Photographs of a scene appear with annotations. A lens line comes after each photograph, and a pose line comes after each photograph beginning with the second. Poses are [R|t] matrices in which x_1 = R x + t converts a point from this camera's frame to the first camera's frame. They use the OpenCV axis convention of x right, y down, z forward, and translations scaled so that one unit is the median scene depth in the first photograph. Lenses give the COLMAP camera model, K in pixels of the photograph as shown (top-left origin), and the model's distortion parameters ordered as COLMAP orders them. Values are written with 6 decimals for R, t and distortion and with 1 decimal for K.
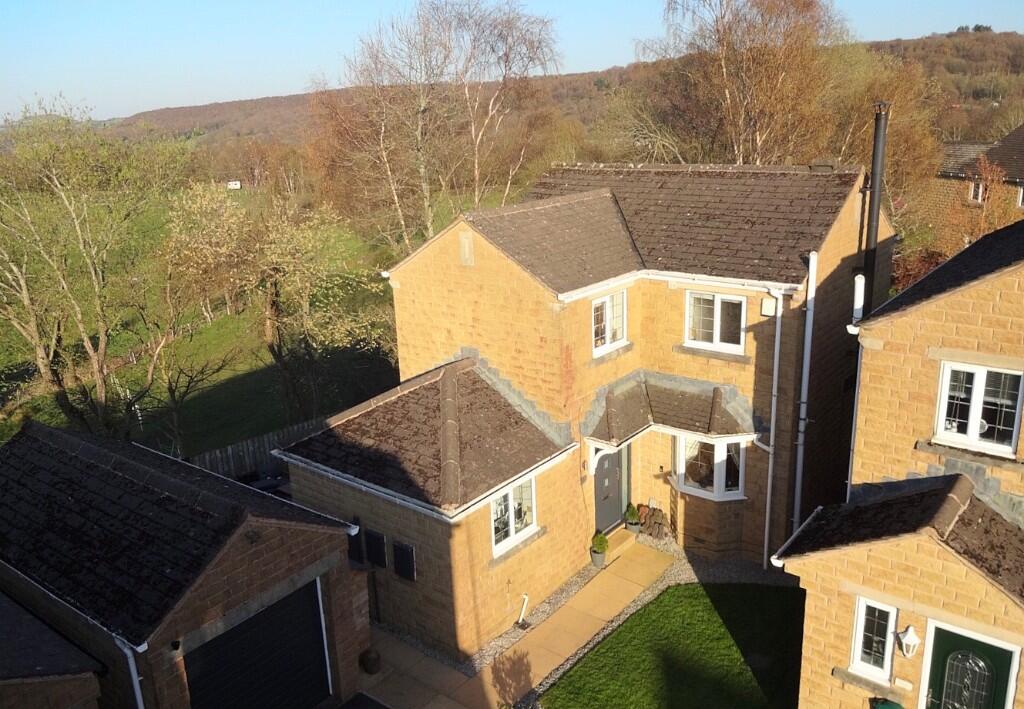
lens RADIAL K [[843.0, 0, 512.0], [0, 843.0, 354.5], [0, 0, 1]] dist [-0.003031, -0.000537]
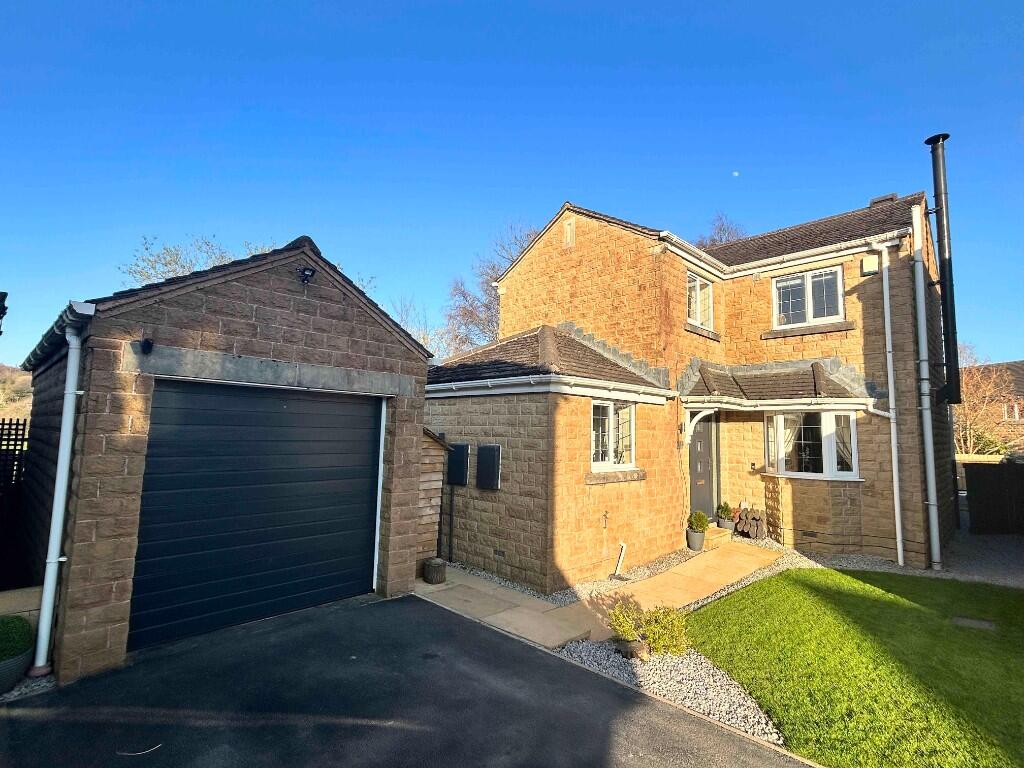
lens RADIAL K [[505.7, 0, 512.0], [0, 505.7, 384.0], [0, 0, 1]] dist [0.004559, 0.000843]
pose [[0.992428, 0.045787, -0.113971, -0.042919], [-0.084694, 0.927141, -0.365016, 0.318668], [0.088954, 0.371904, 0.923999, 0.437664]]
